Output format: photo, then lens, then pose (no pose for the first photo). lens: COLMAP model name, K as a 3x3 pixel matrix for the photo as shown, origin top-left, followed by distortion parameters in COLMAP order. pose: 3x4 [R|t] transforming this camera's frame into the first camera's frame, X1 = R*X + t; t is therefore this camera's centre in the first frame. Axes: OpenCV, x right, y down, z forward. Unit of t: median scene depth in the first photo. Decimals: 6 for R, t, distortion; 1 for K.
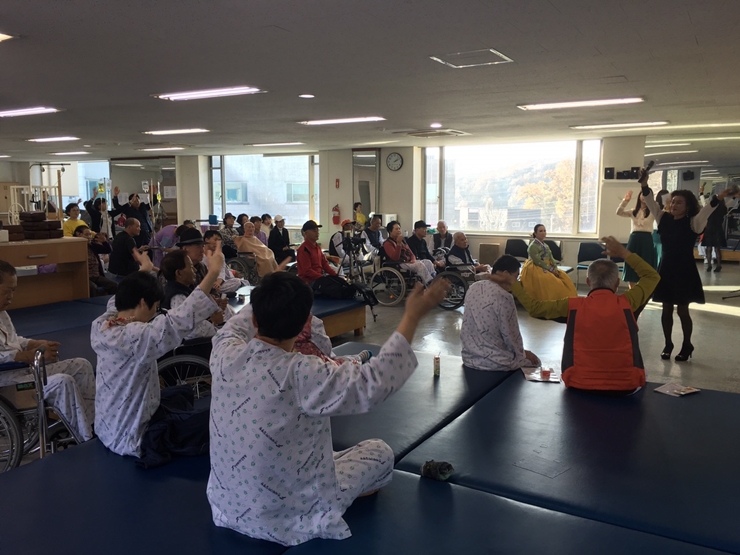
lens RADIAL K [[630.4, 0, 370.0], [0, 630.4, 277.5], [0, 0, 1]] dist [0.074405, -0.096389]
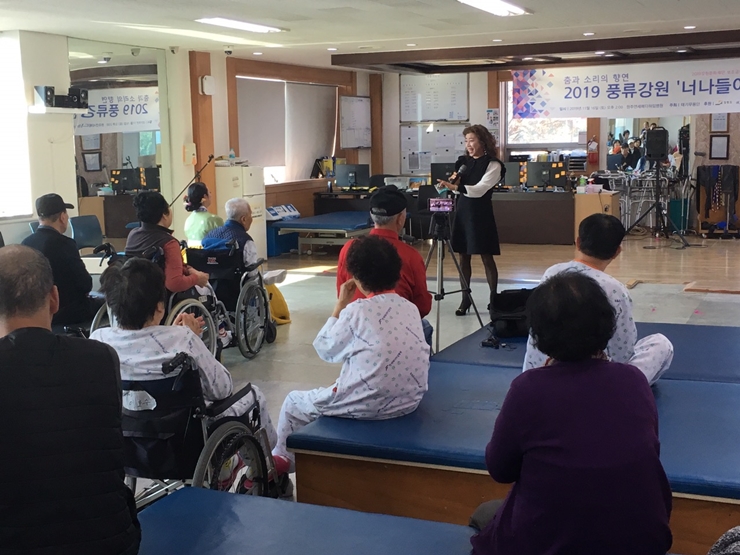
lens RADIAL K [[1018.3, 0, 370.0], [0, 1018.3, 277.5], [0, 0, 1]] dist [0.051866, 0.027272]
pose [[-0.101787, -0.136246, 0.985432, -0.538791], [0.147598, 0.977545, 0.150401, -0.094742], [-0.983796, 0.160757, -0.079392, 0.762837]]
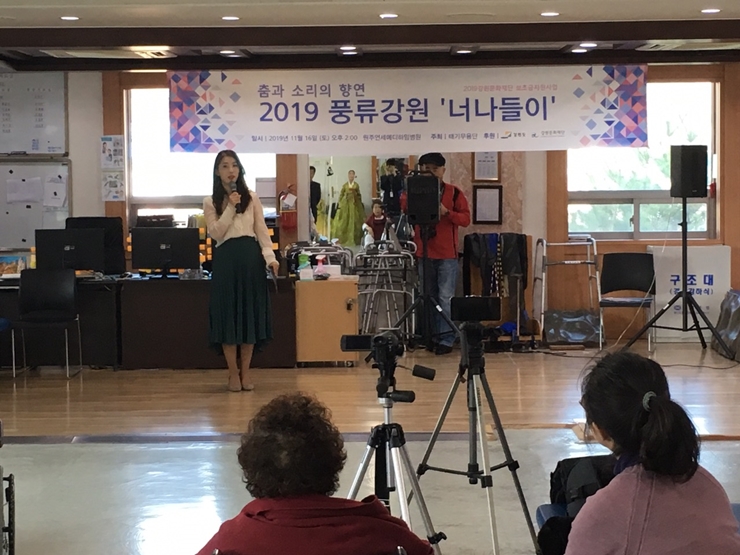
lens RADIAL K [[1689.3, 0, 370.0], [0, 1689.3, 277.5], [0, 0, 1]] dist [0.024898, 0.156084]
pose [[-0.487979, -0.050656, 0.871384, -0.414356], [0.120085, 0.984925, 0.124505, -0.117079], [-0.864555, 0.165396, -0.474540, 0.926457]]
